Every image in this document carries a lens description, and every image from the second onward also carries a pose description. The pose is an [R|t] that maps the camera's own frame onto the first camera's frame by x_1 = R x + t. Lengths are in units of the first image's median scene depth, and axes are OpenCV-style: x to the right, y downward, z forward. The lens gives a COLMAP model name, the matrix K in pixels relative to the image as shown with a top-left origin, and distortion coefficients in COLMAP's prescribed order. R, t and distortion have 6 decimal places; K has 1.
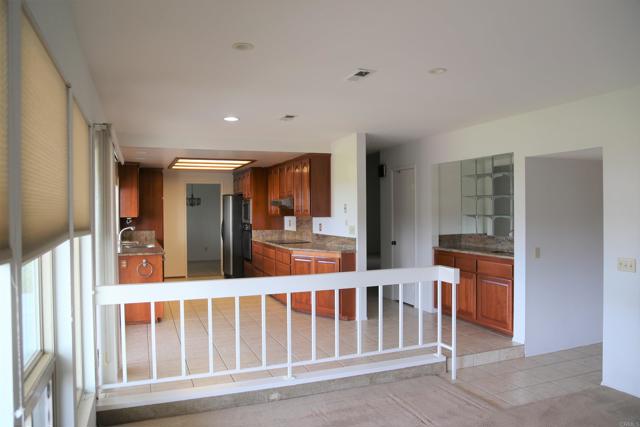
lens RADIAL K [[489.8, 0, 320.0], [0, 489.8, 213.5], [0, 0, 1]] dist [-0.084519, -0.000461]
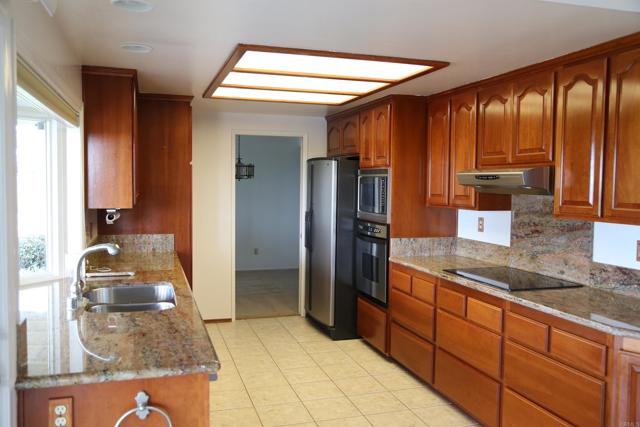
lens RADIAL K [[564.7, 0, 320.0], [0, 564.7, 213.5], [0, 0, 1]] dist [-0.003697, -0.000453]
pose [[0.997767, 0.021727, -0.063153, -0.170449], [-0.018584, 0.998579, 0.049941, -0.012813], [0.064149, -0.048656, 0.996753, 0.481775]]
